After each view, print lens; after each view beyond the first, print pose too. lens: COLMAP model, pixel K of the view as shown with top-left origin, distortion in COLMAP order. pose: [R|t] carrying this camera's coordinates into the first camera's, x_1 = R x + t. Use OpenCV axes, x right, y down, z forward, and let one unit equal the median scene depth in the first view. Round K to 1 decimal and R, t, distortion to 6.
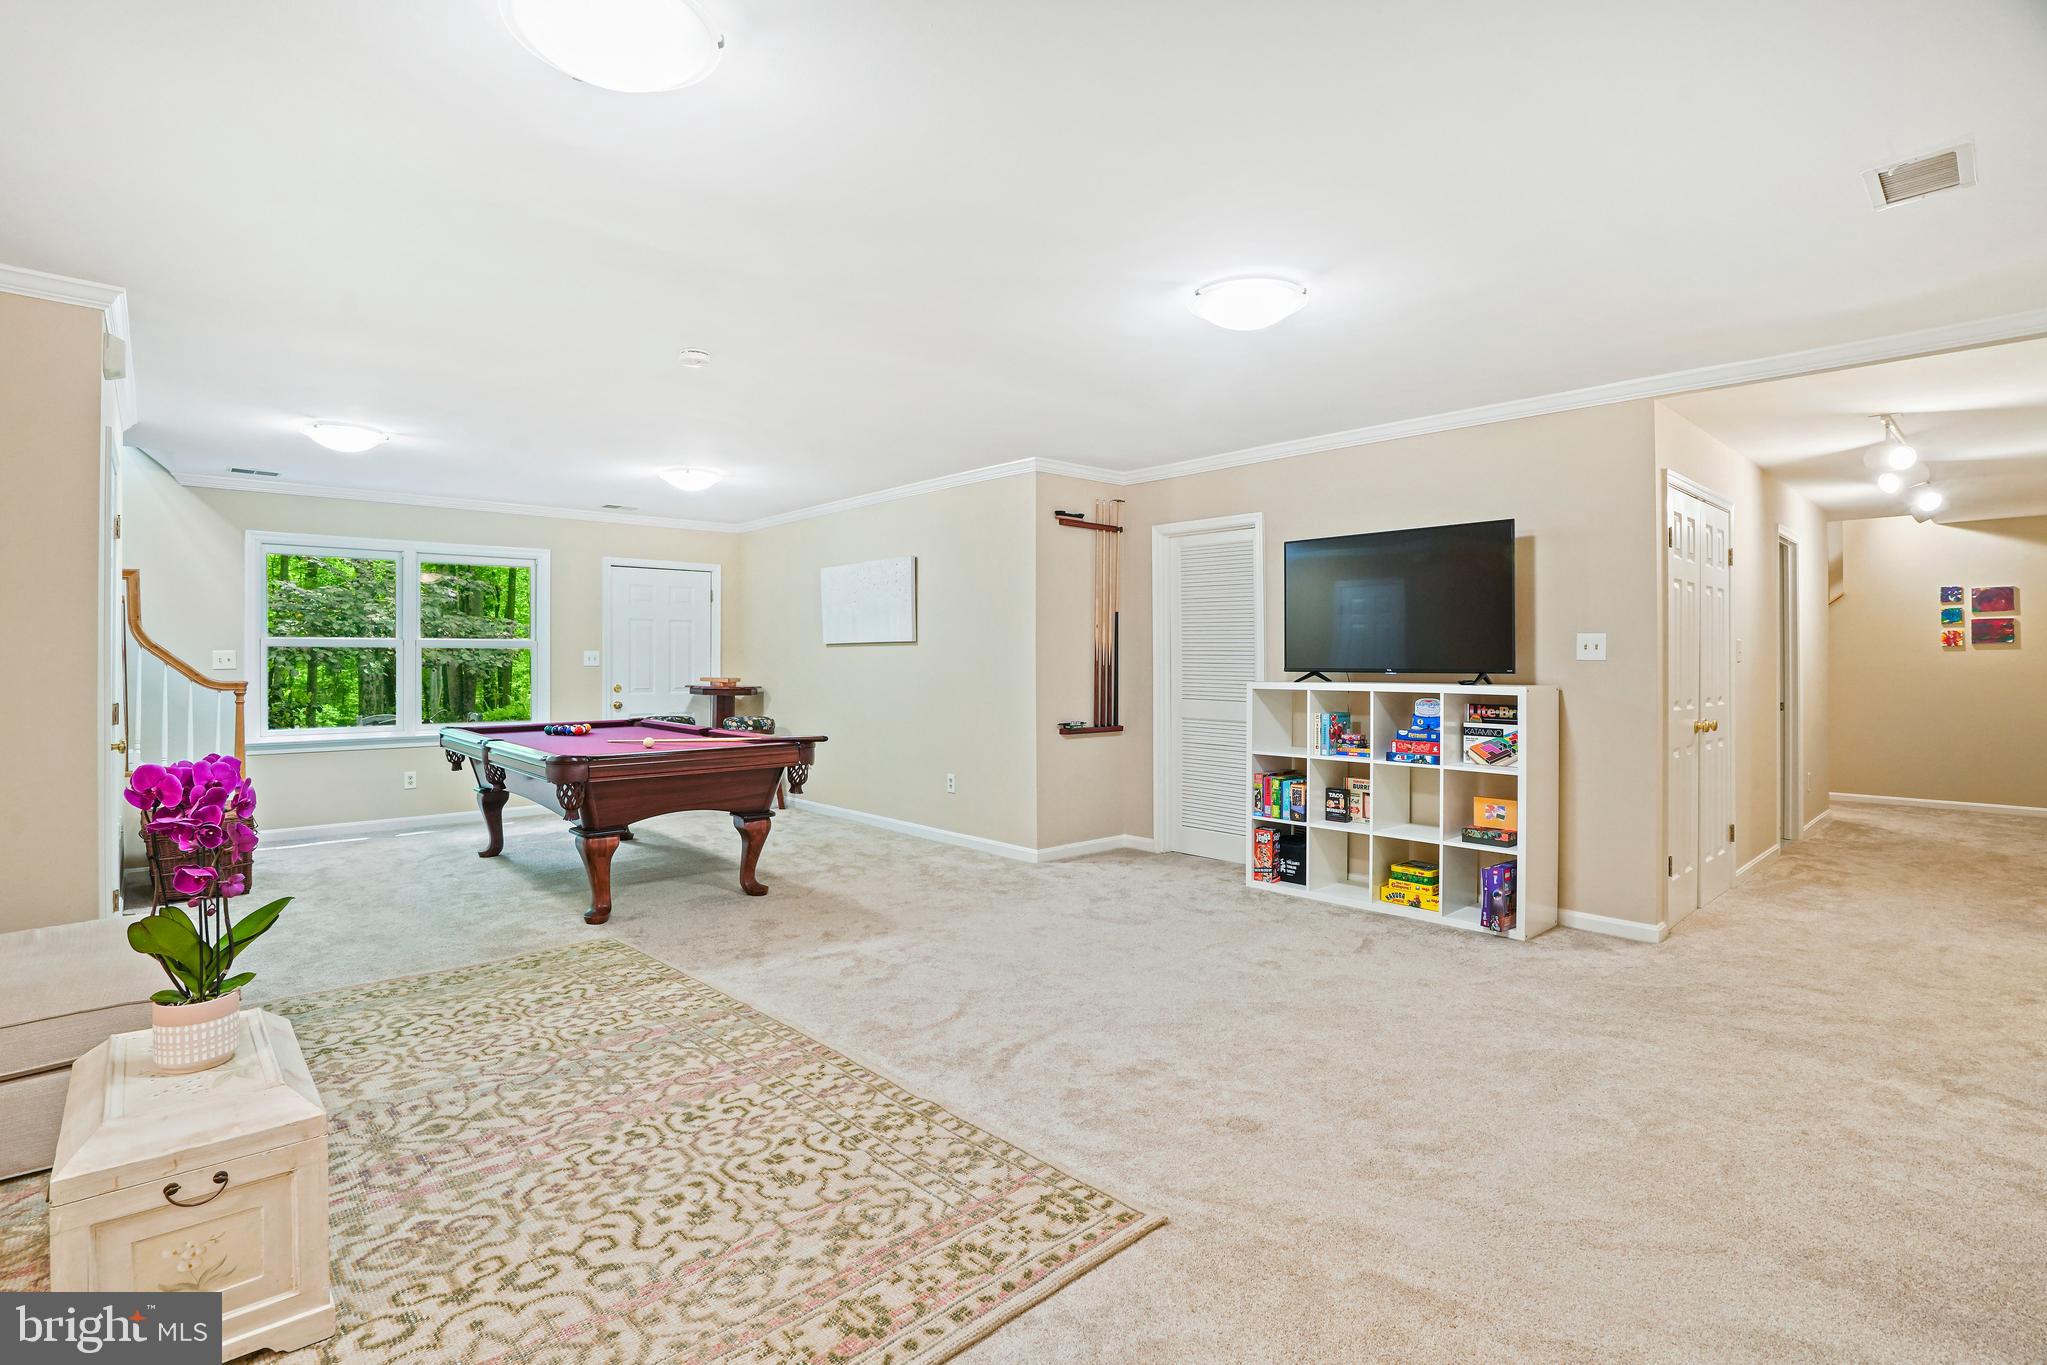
lens RADIAL K [[991.8, 0, 1007.2], [0, 991.8, 662.1], [0, 0, 1]] dist [-0.039992, 0.009006]
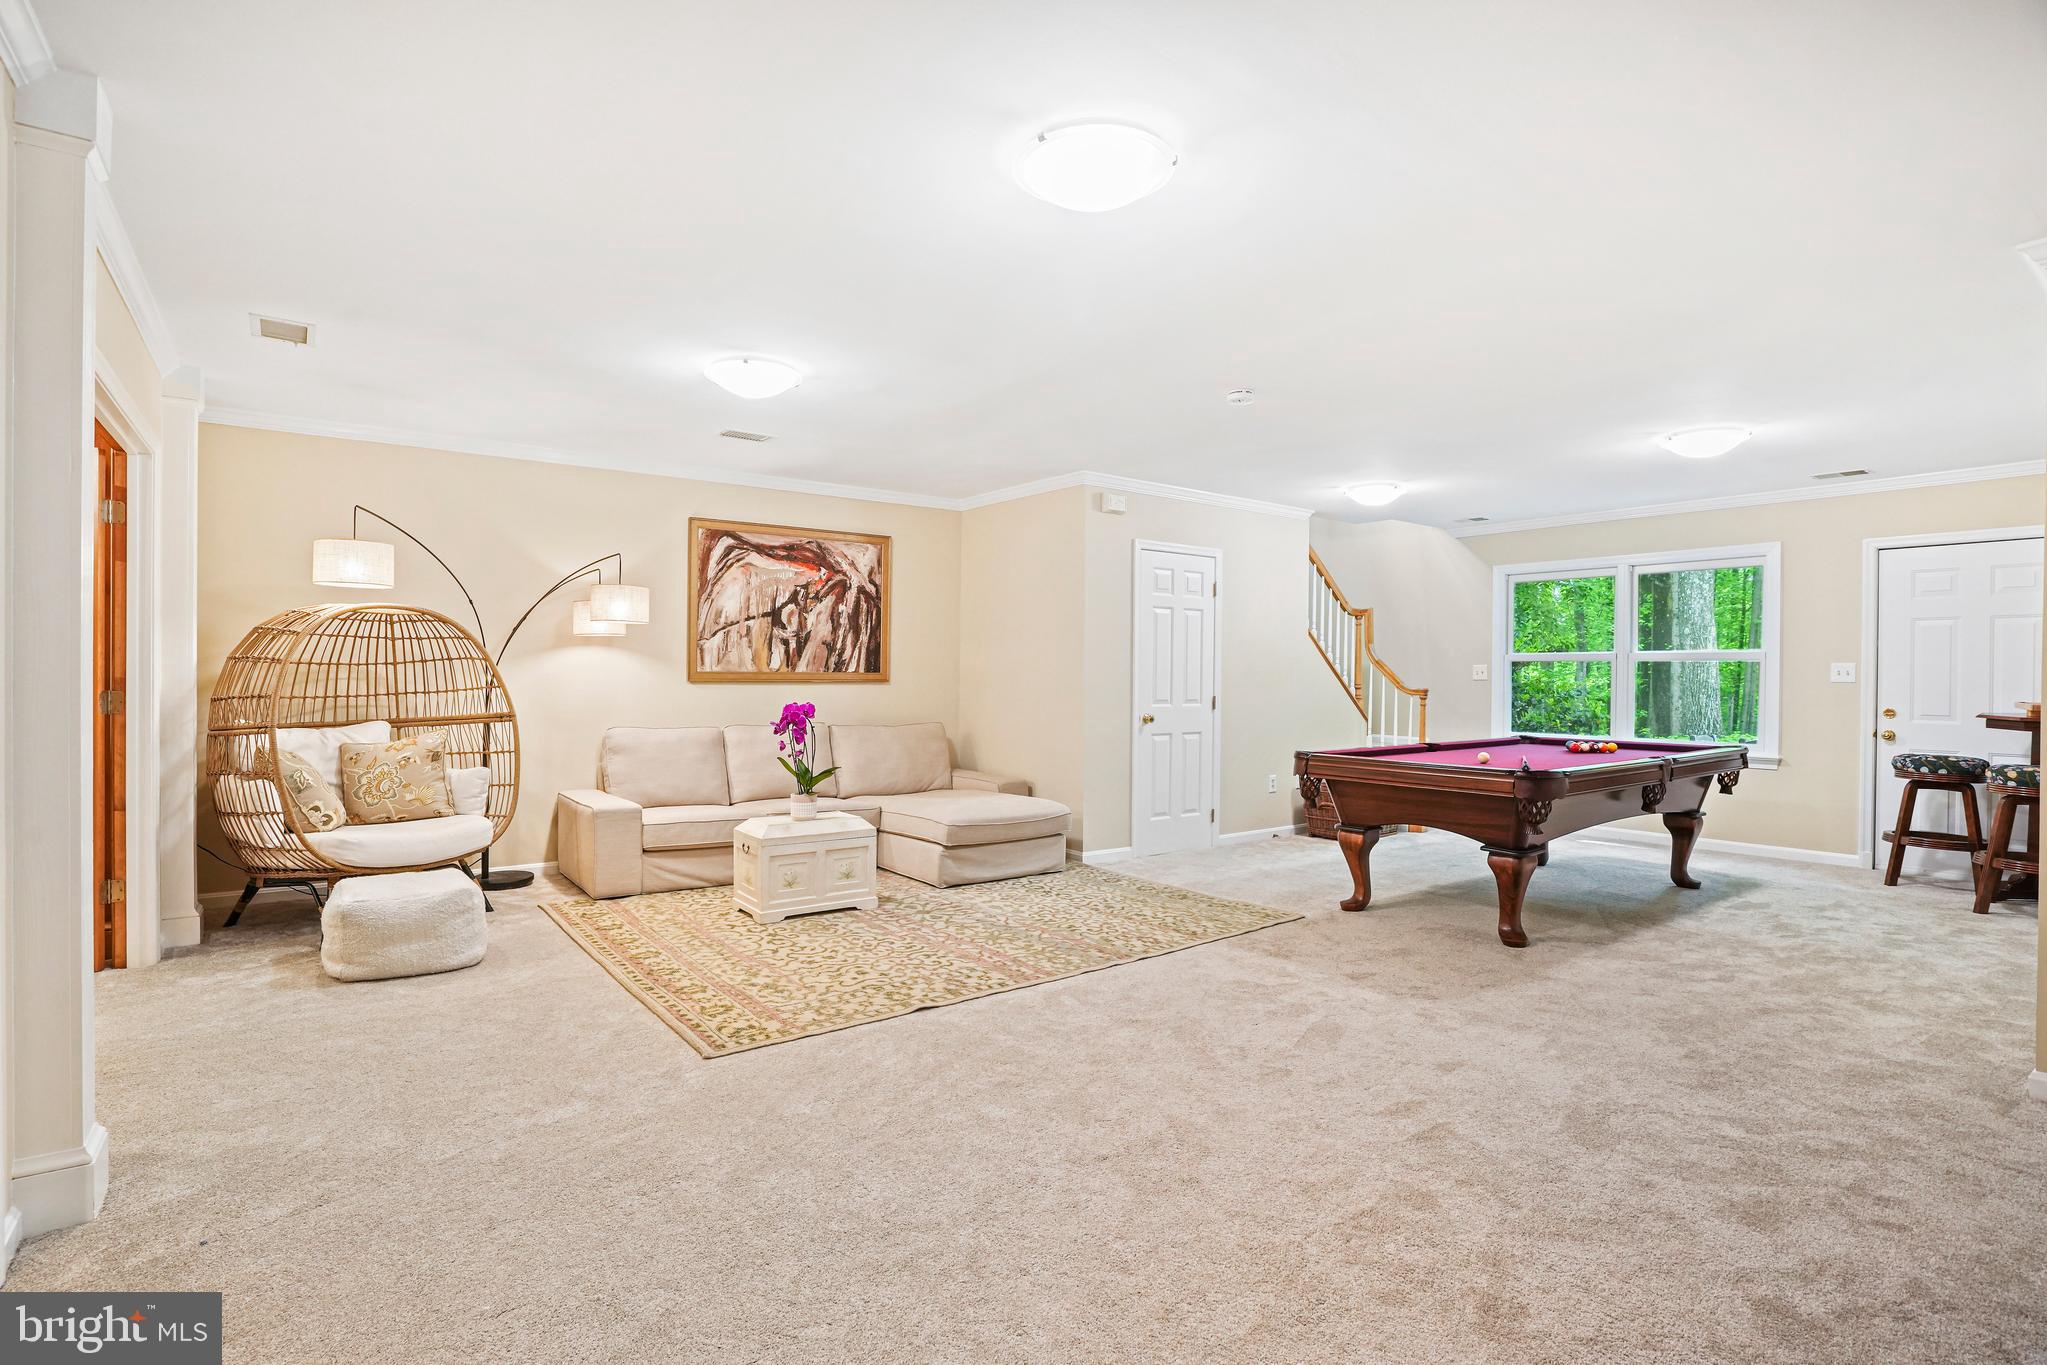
lens RADIAL K [[991.8, 0, 1011.3], [0, 991.8, 680.7], [0, 0, 1]] dist [-0.039992, 0.009006]
pose [[-0.107264, 0.008714, -0.994192, 0.618026], [-0.008441, 0.999918, 0.009675, 0.001431], [0.994195, 0.009430, -0.107182, 0.640890]]
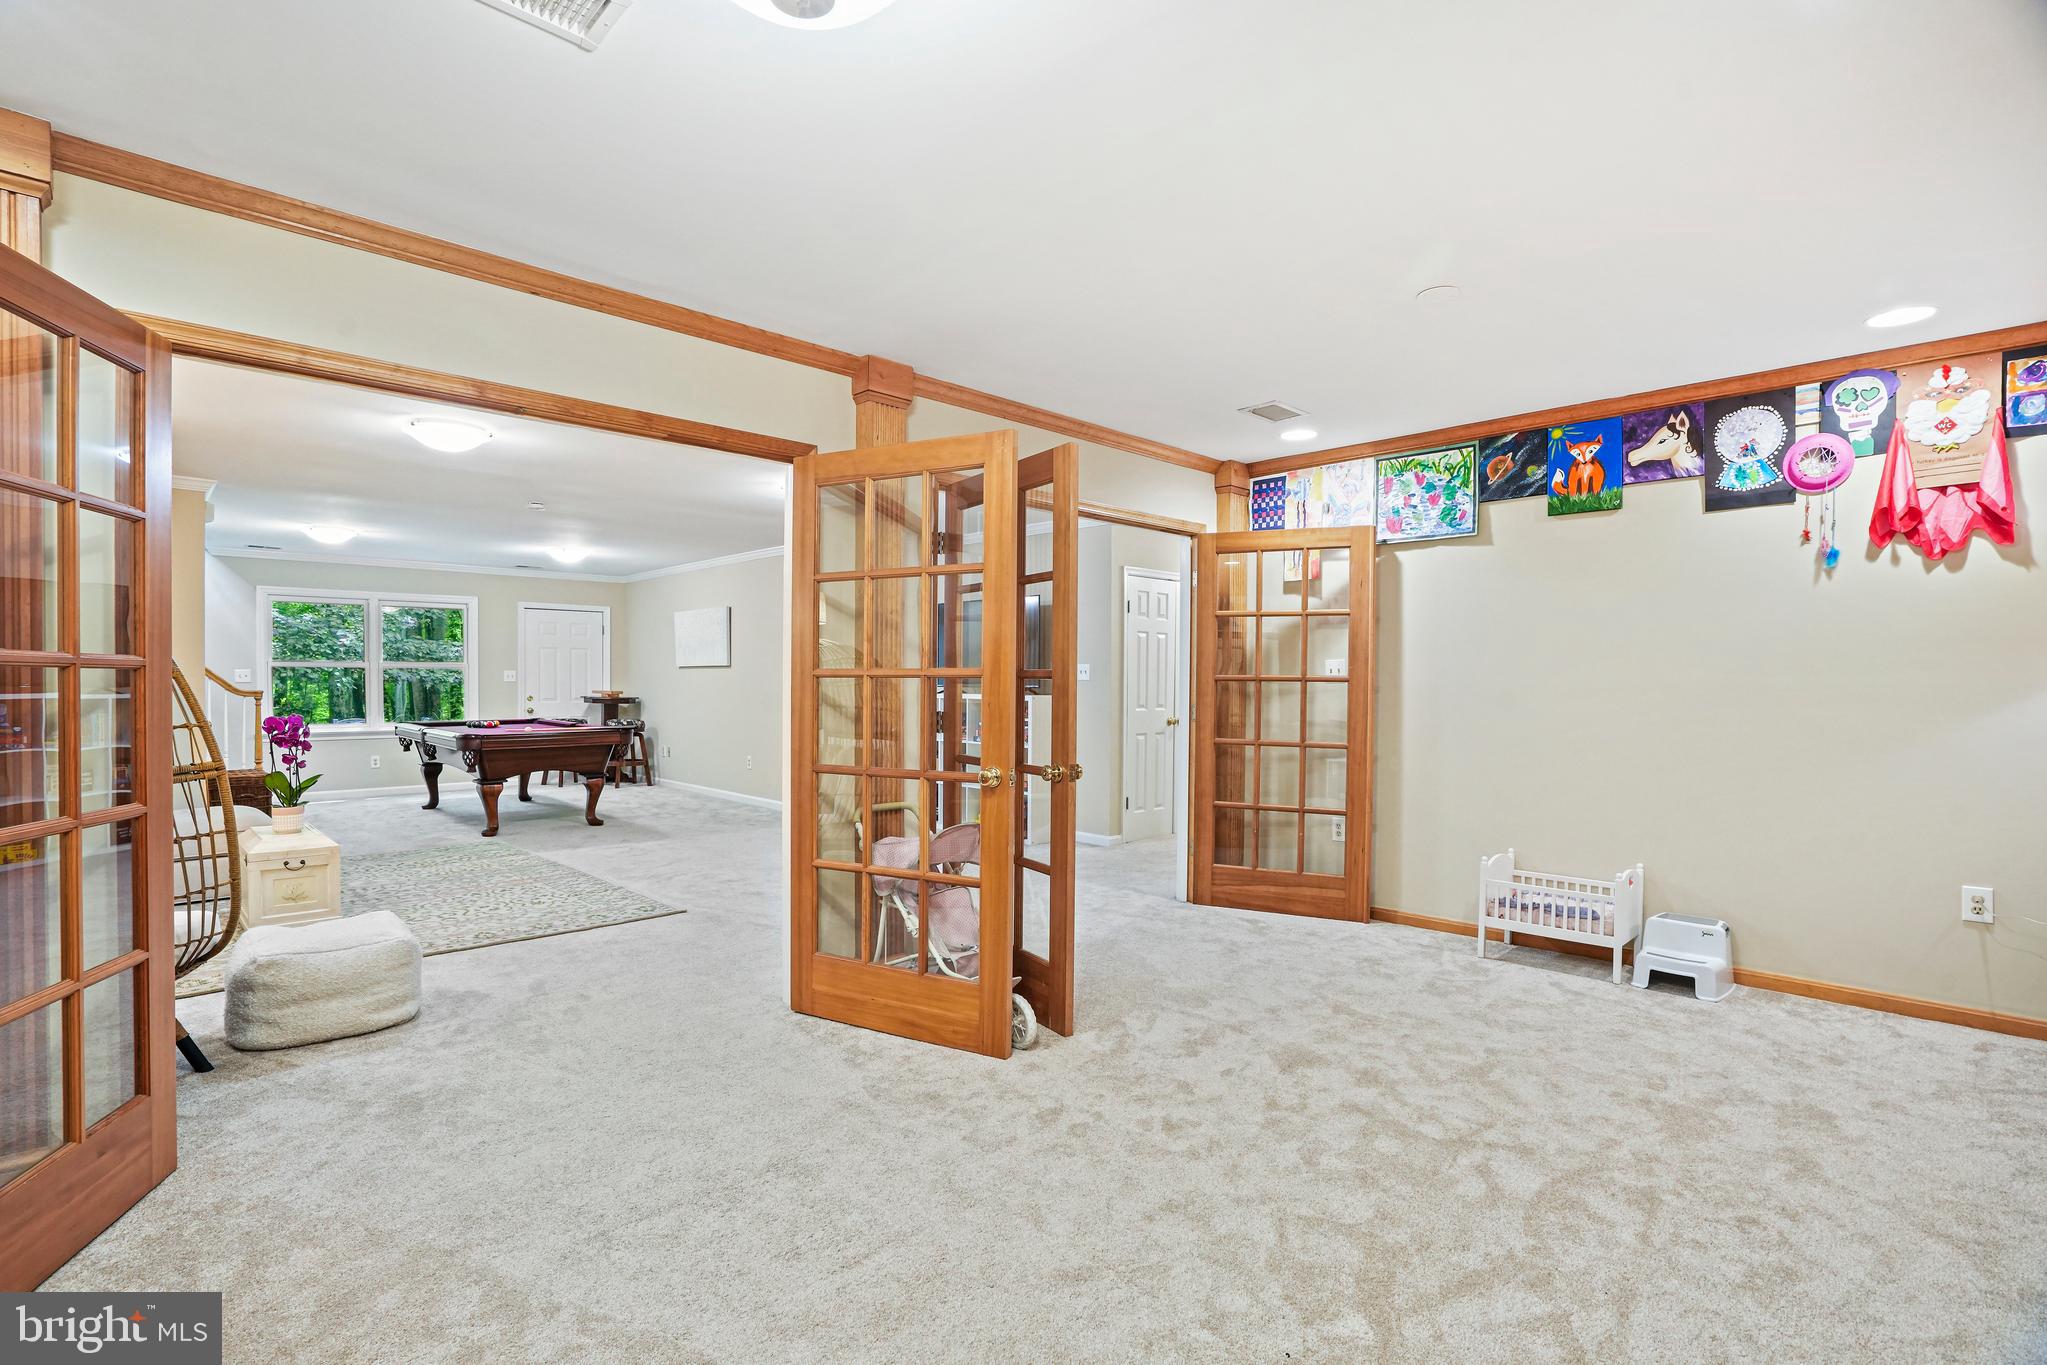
lens RADIAL K [[991.8, 0, 1025.4], [0, 991.8, 693.0], [0, 0, 1]] dist [-0.039992, 0.009006]
pose [[0.999273, 0.003659, 0.037937, 0.367666], [-0.004137, 0.999913, 0.012539, -0.000600], [-0.037888, -0.012687, 0.999201, -0.593659]]
